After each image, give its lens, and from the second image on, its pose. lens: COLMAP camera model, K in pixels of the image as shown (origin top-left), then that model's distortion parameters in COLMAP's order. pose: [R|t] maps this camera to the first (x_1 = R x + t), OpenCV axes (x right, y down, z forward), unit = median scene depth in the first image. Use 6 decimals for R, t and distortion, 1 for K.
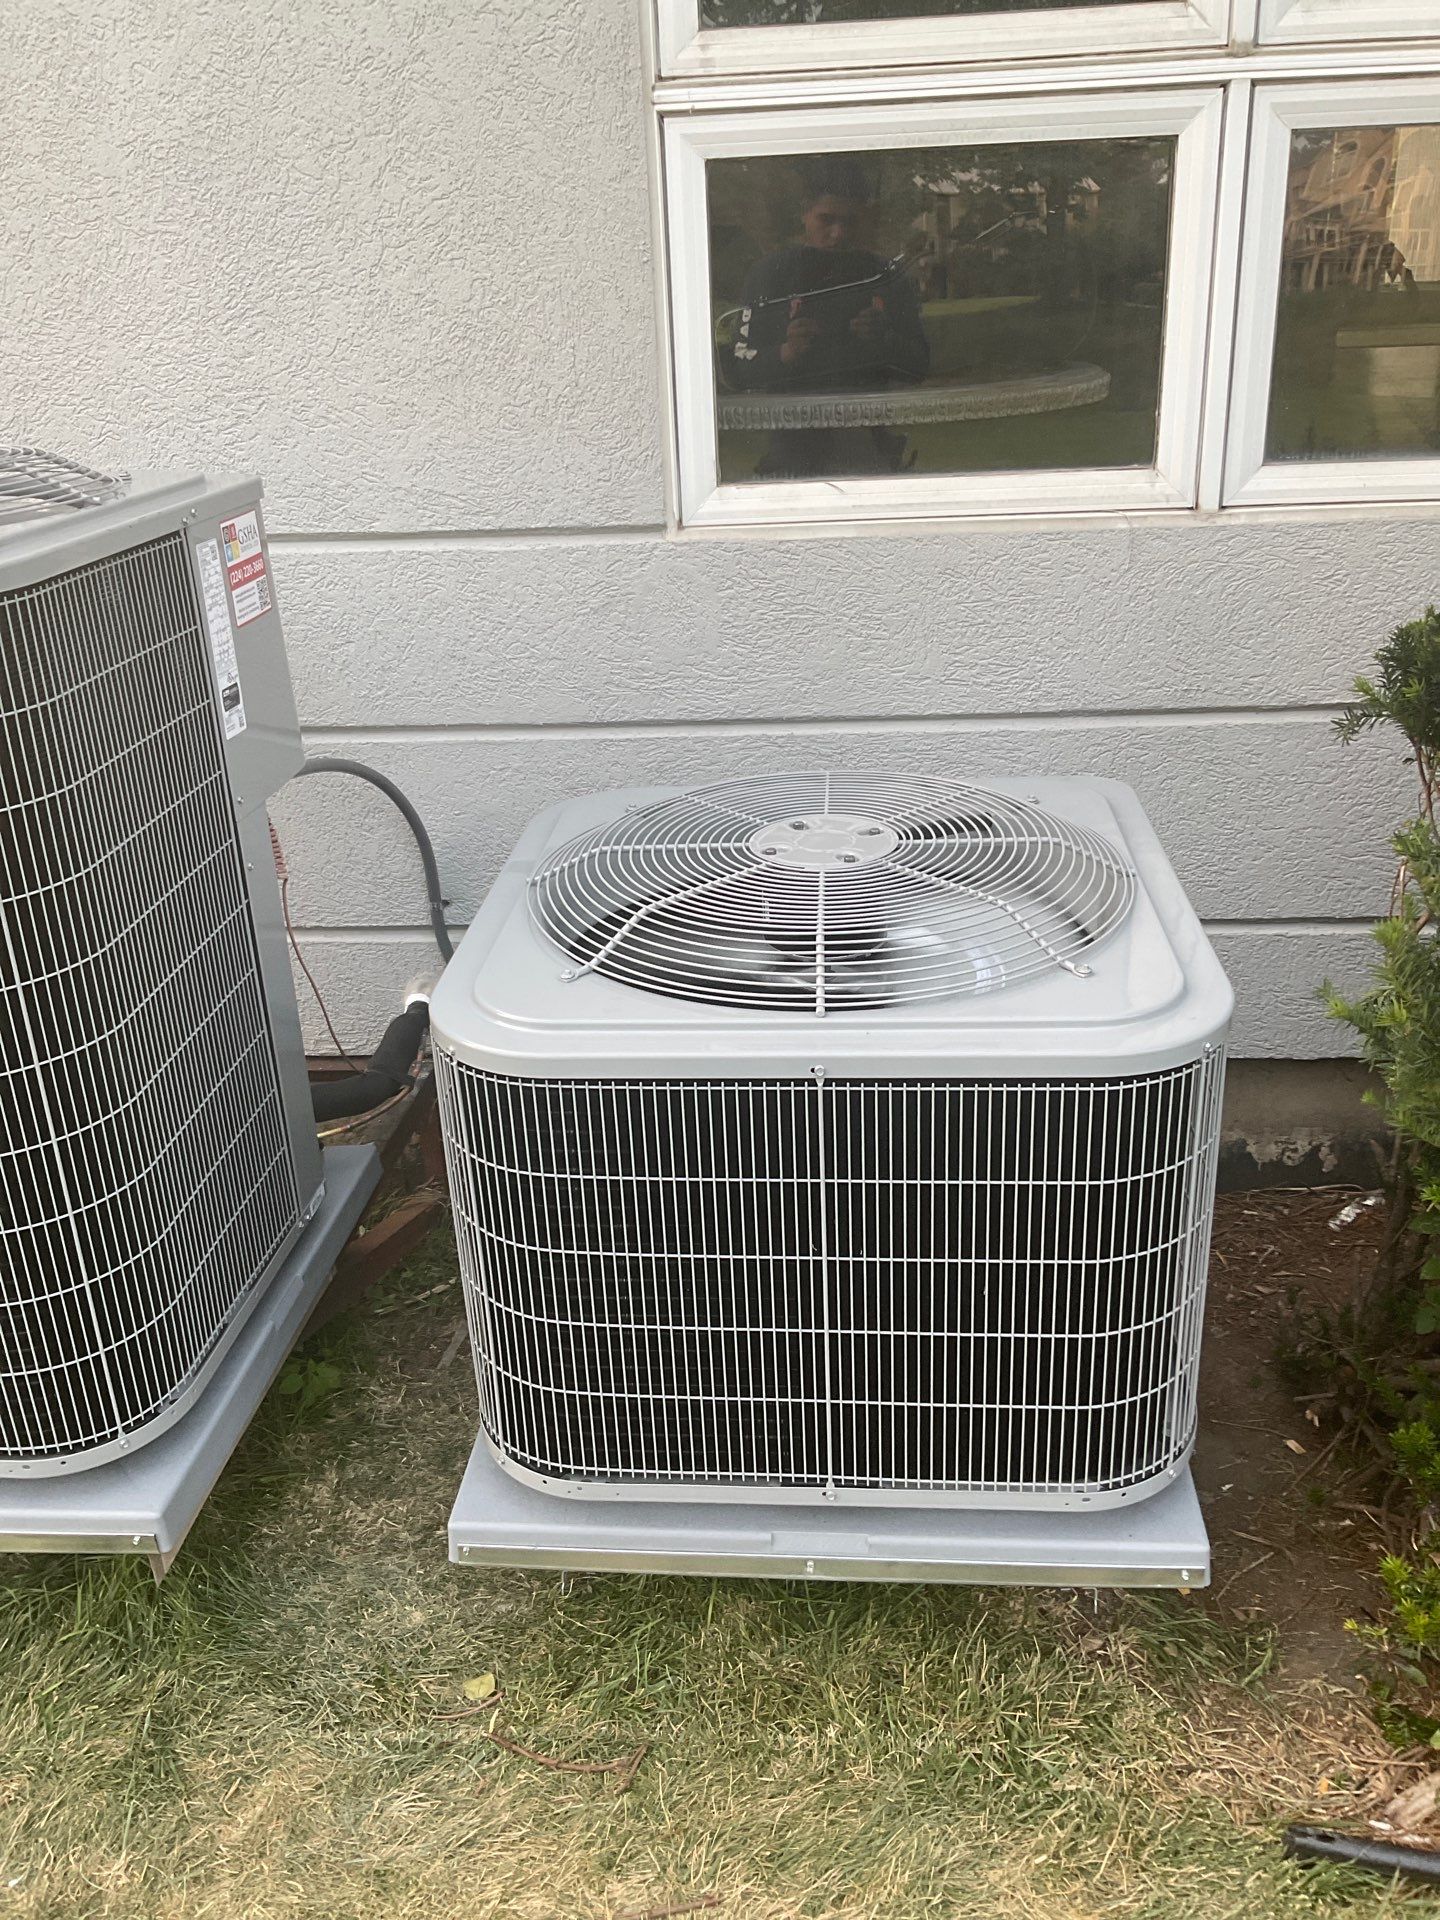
lens RADIAL K [[1675.0, 0, 719.1], [0, 1675.0, 965.3], [0, 0, 1]] dist [0.088556, -0.190067]
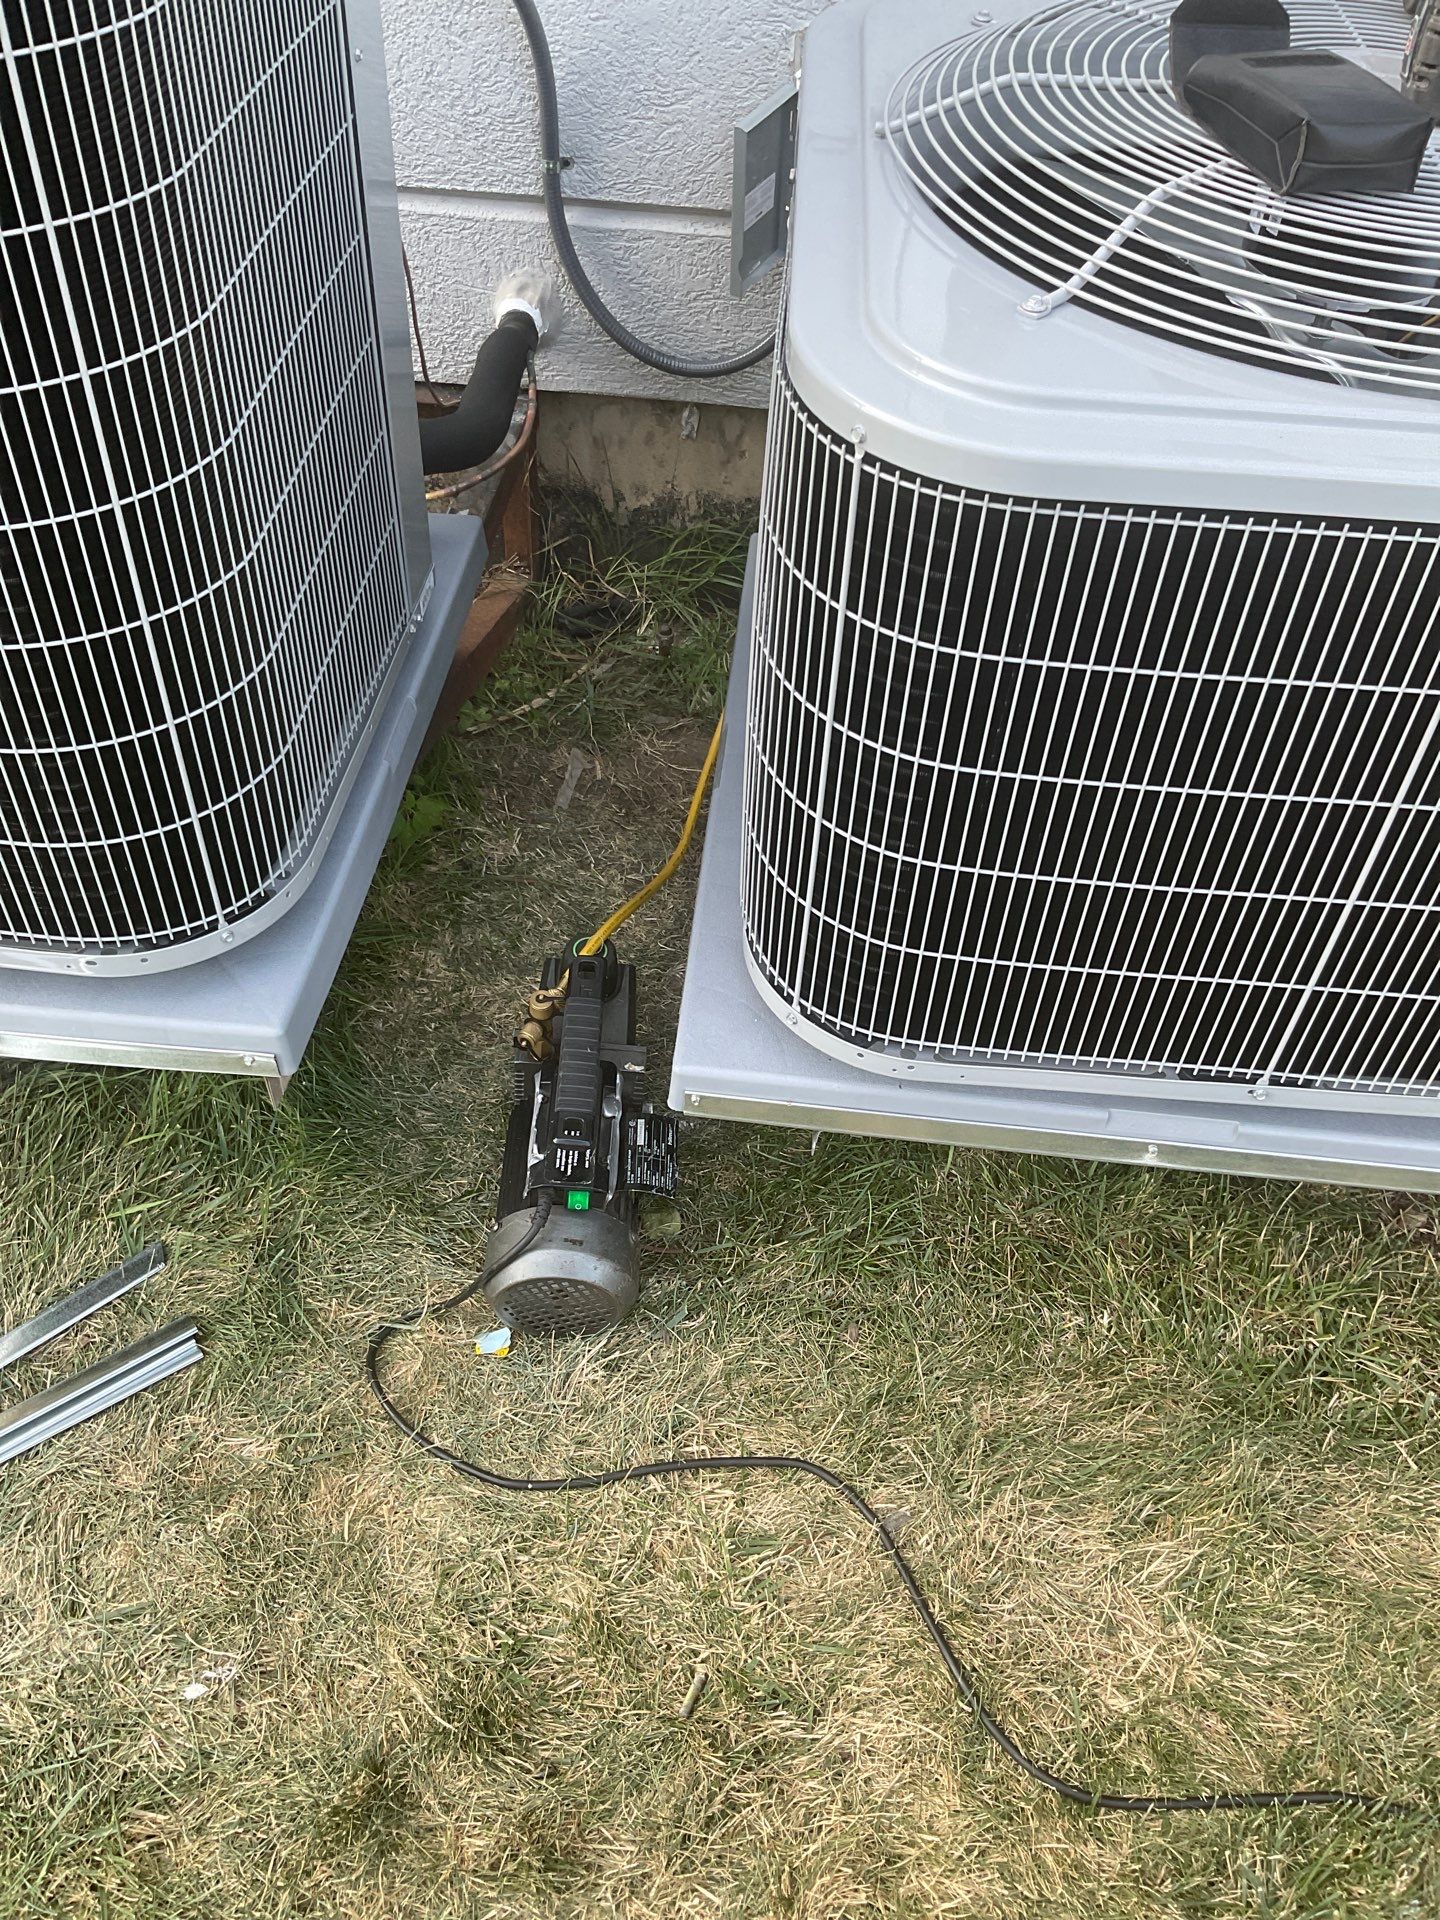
lens RADIAL K [[1605.2, 0, 720.0], [0, 1605.2, 960.0], [0, 0, 1]] dist [0.122707, -0.218174]
pose [[0.994873, 0.056673, 0.083759, -0.162530], [-0.084412, 0.921486, 0.379128, 0.007213], [-0.055697, -0.384254, 0.921546, 0.278711]]
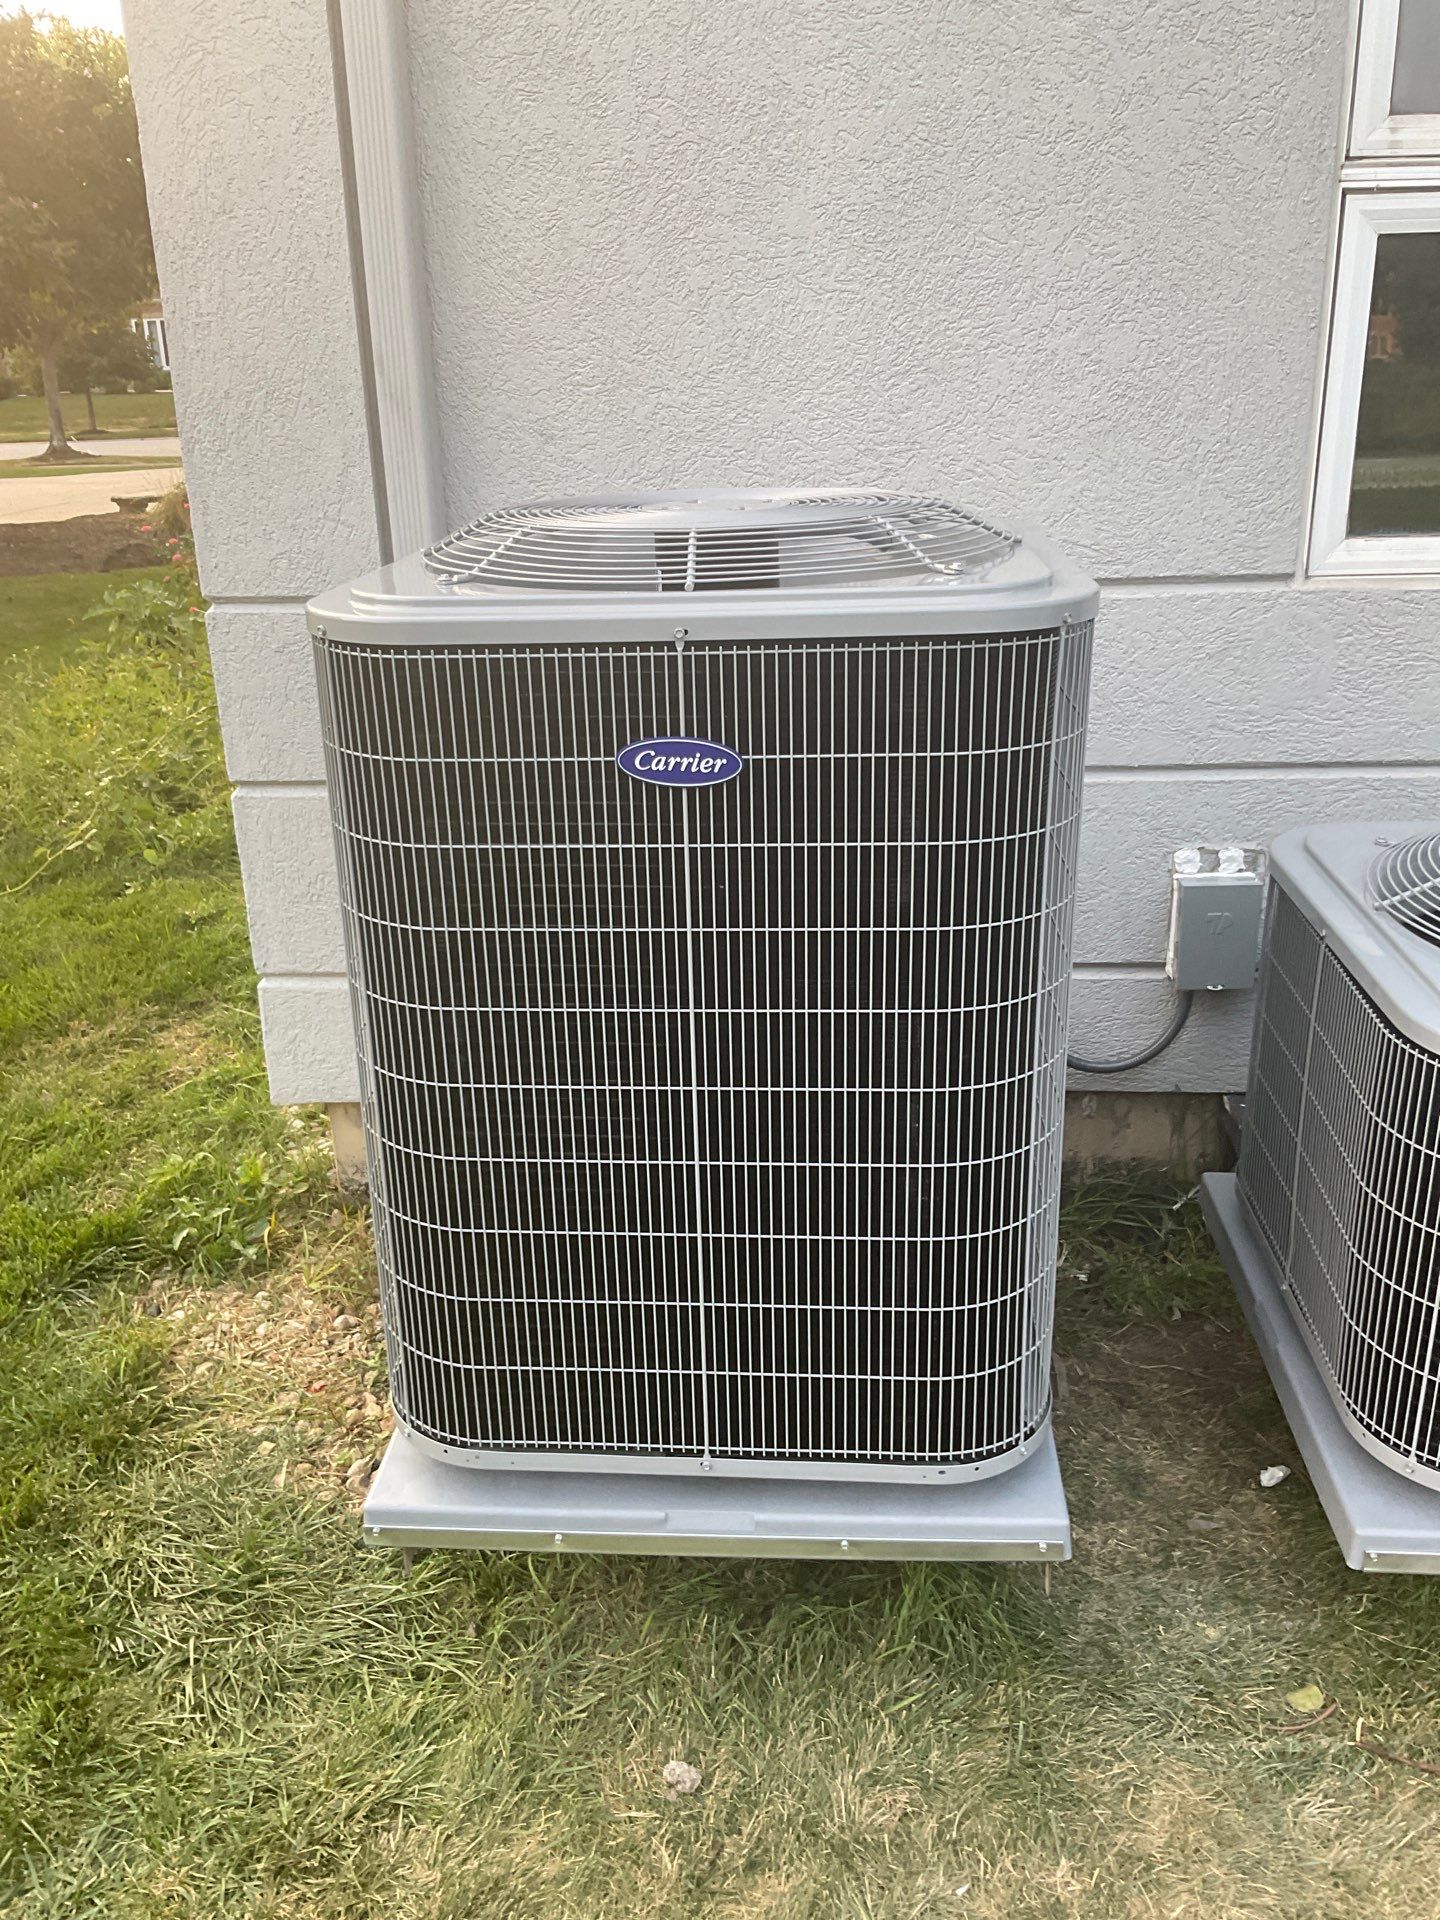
lens RADIAL K [[1670.4, 0, 705.8], [0, 1670.4, 961.1], [0, 0, 1]] dist [0.067364, -0.159287]
pose [[0.999818, 0.008964, 0.016833, -0.427162], [-0.008213, 0.998991, -0.044152, 0.025588], [-0.017212, 0.044006, 0.998883, -0.016630]]
